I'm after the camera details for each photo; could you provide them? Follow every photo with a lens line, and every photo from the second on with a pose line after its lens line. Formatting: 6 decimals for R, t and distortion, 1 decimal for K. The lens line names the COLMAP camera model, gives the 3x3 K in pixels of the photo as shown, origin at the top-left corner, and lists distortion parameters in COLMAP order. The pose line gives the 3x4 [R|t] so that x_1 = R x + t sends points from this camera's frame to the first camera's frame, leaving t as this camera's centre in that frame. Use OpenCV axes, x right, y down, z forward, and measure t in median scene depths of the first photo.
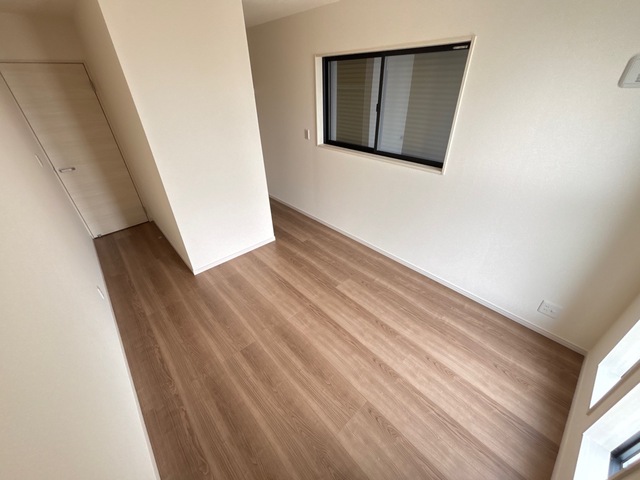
lens RADIAL K [[260.5, 0, 321.0], [0, 260.5, 241.2], [0, 0, 1]] dist [0.000421, 0.000229]
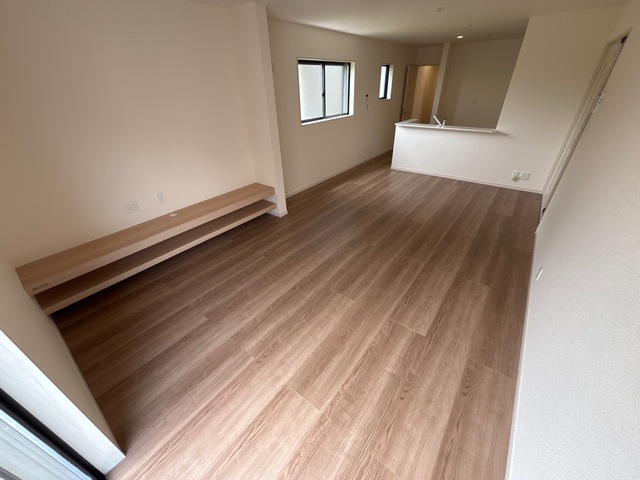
lens RADIAL K [[259.7, 0, 308.7], [0, 259.7, 227.5], [0, 0, 1]] dist [-0.000500, -0.000120]
pose [[-0.160999, -0.457535, 0.874495, -0.575981], [0.535696, 0.703666, 0.466781, -0.328811], [-0.828920, 0.543615, 0.131810, 0.565644]]
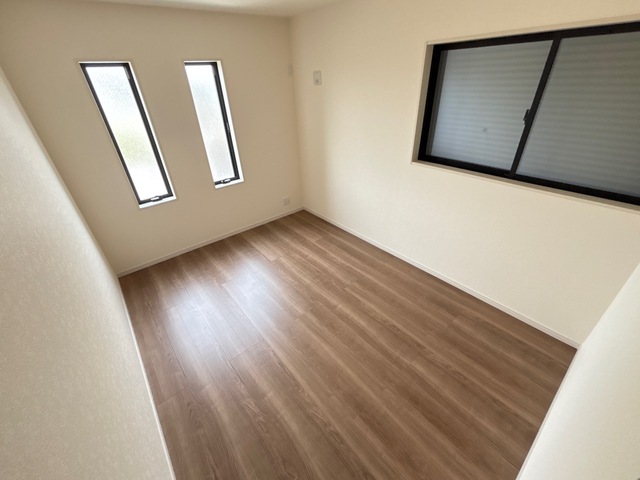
lens RADIAL K [[265.6, 0, 323.3], [0, 265.6, 243.3], [0, 0, 1]] dist [-0.015890, 0.000287]
pose [[0.999412, 0.001229, -0.034253, -0.177455], [-0.001163, 0.999997, 0.001945, -0.102506], [0.034255, -0.001904, 0.999411, 0.172063]]
